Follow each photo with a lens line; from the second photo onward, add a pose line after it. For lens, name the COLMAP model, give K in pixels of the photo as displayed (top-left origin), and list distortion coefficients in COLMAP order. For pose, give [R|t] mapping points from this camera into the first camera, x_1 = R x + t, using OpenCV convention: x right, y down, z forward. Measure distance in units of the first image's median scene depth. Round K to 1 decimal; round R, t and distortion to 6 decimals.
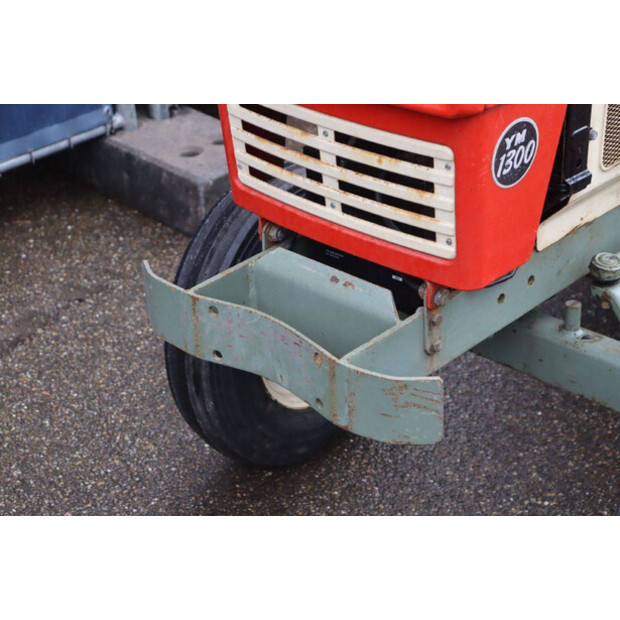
lens RADIAL K [[1456.0, 0, 307.4], [0, 1456.0, 314.8], [0, 0, 1]] dist [0.403980, 0.000000]
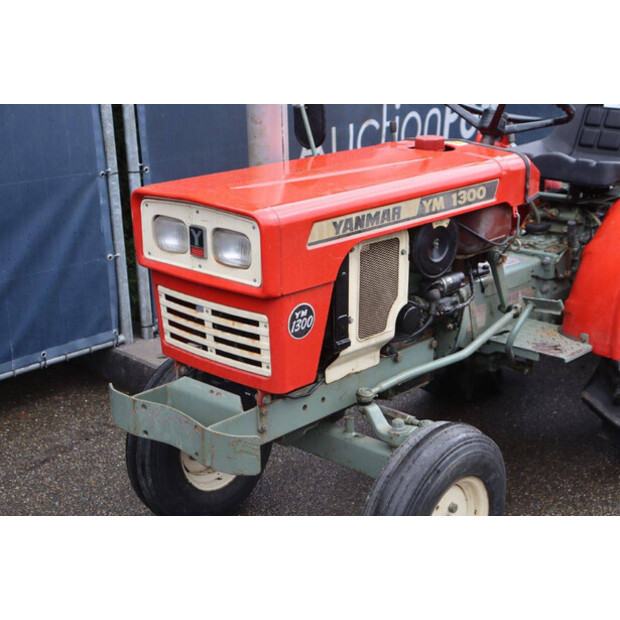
lens RADIAL K [[1047.8, 0, 311.3], [0, 1047.8, 310.4], [0, 0, 1]] dist [0.170316, 0.000000]
pose [[0.999409, 0.029004, 0.018432, 0.113158], [-0.024547, 0.977863, -0.207800, 0.143264], [-0.024051, 0.207224, 0.977998, -0.308417]]
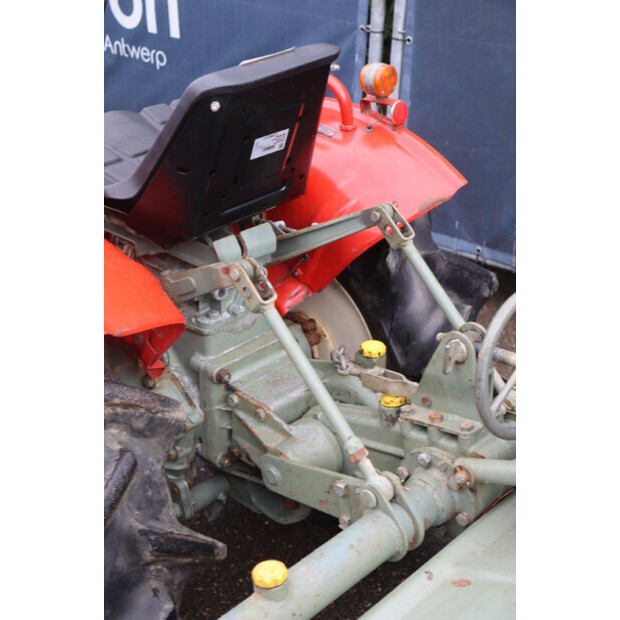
lens RADIAL K [[1019.5, 0, 310.6], [0, 1019.5, 308.9], [0, 0, 1]] dist [0.096233, 0.000000]
pose [[-0.032439, 0.480244, -0.876535, 1.509740], [-0.491824, 0.755798, 0.432295, -0.891618], [0.870090, 0.445124, 0.211679, 1.436341]]
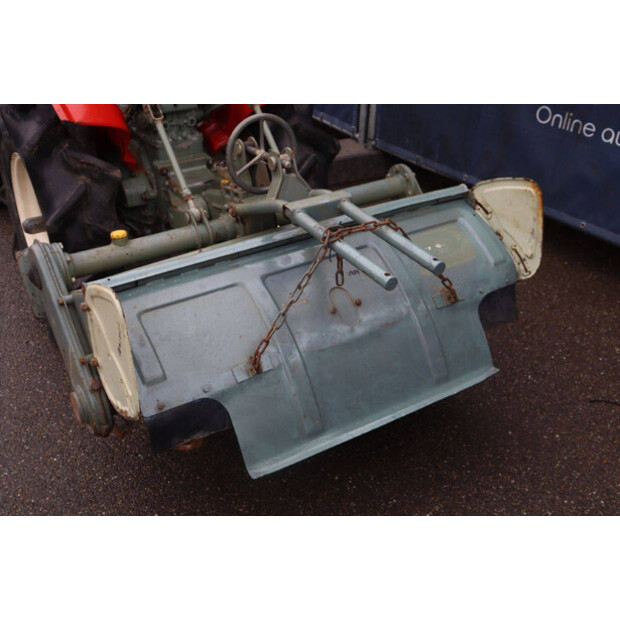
lens RADIAL K [[746.4, 0, 311.0], [0, 746.4, 308.2], [0, 0, 1]] dist [-0.000207, 0.000000]
pose [[-0.280798, 0.521595, -0.805662, 1.833992], [-0.464598, 0.660657, 0.589644, -1.137325], [0.839822, 0.539880, 0.056821, 1.866829]]
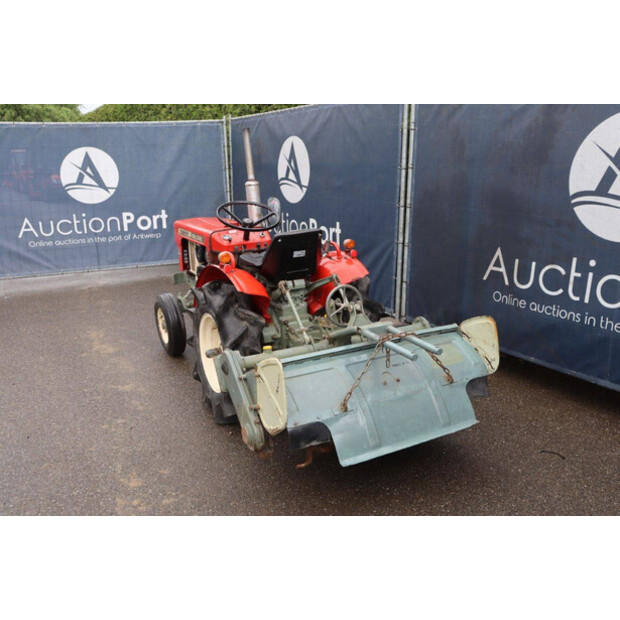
lens RADIAL K [[579.1, 0, 313.6], [0, 579.1, 309.2], [0, 0, 1]] dist [-0.064139, 0.000000]
pose [[-0.347229, 0.279017, -0.895311, 2.304153], [-0.426694, 0.803154, 0.415782, -1.225232], [0.835083, 0.526396, -0.159824, 1.934525]]
